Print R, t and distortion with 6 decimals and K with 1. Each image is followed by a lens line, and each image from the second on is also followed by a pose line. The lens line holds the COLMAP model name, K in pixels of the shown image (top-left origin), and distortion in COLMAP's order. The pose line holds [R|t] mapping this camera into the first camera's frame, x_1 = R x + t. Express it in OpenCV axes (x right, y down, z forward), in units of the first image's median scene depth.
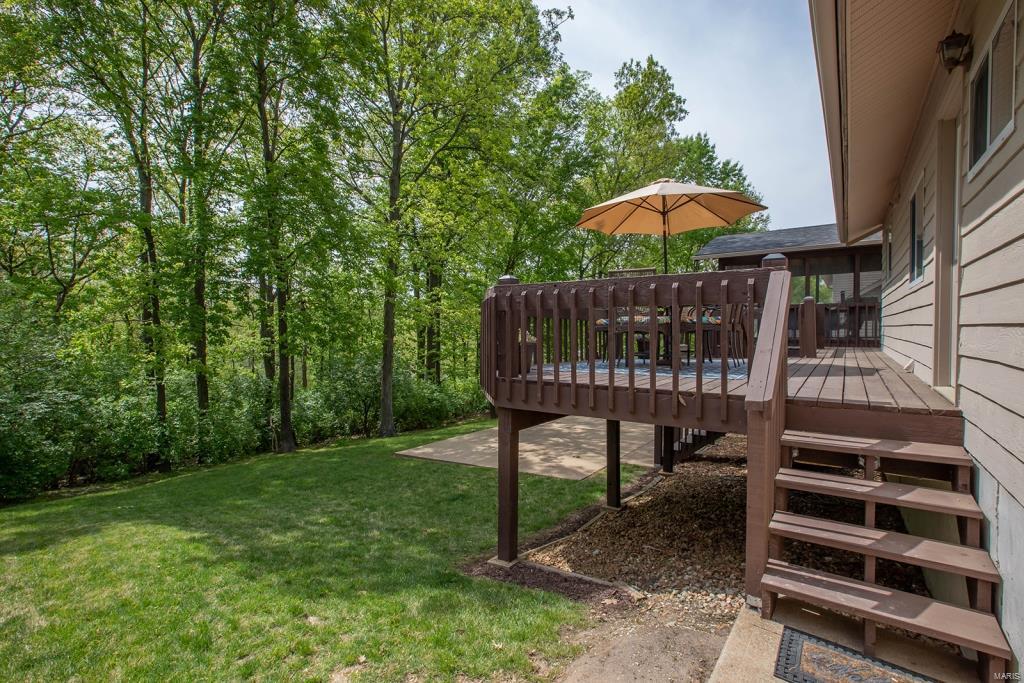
lens RADIAL K [[472.7, 0, 512.0], [0, 472.7, 341.5], [0, 0, 1]] dist [0.000025, 0.000205]
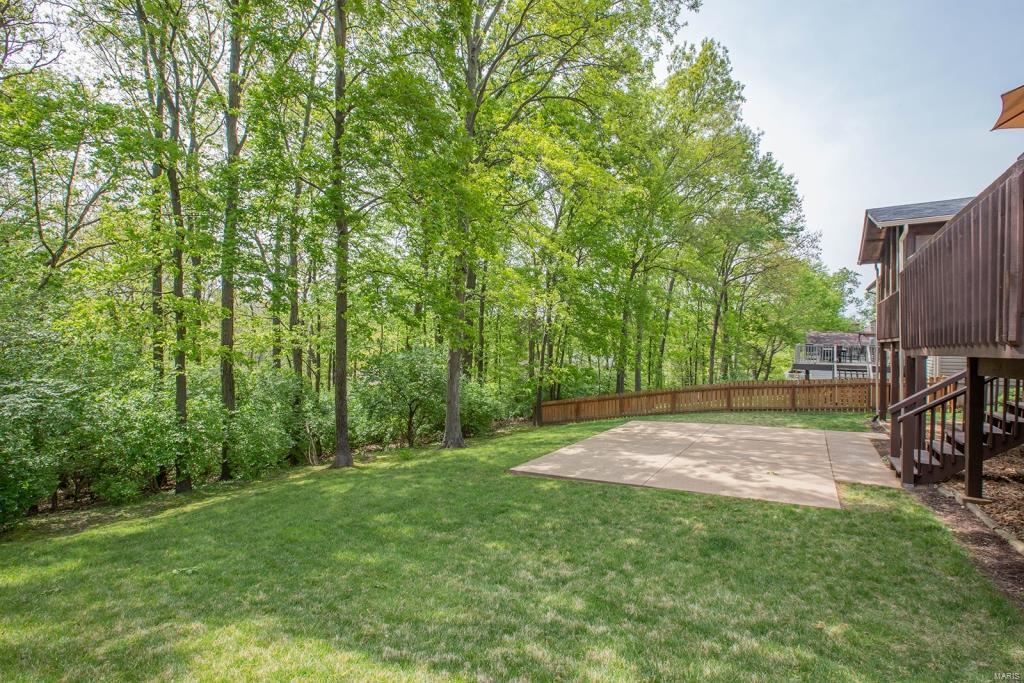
lens RADIAL K [[466.2, 0, 512.0], [0, 466.2, 341.5], [0, 0, 1]] dist [-0.024783, 0.000500]
pose [[0.998439, 0.015498, 0.053654, -0.194810], [-0.014309, 0.999645, -0.022478, 0.034486], [-0.053983, 0.021675, 0.998307, 0.180001]]
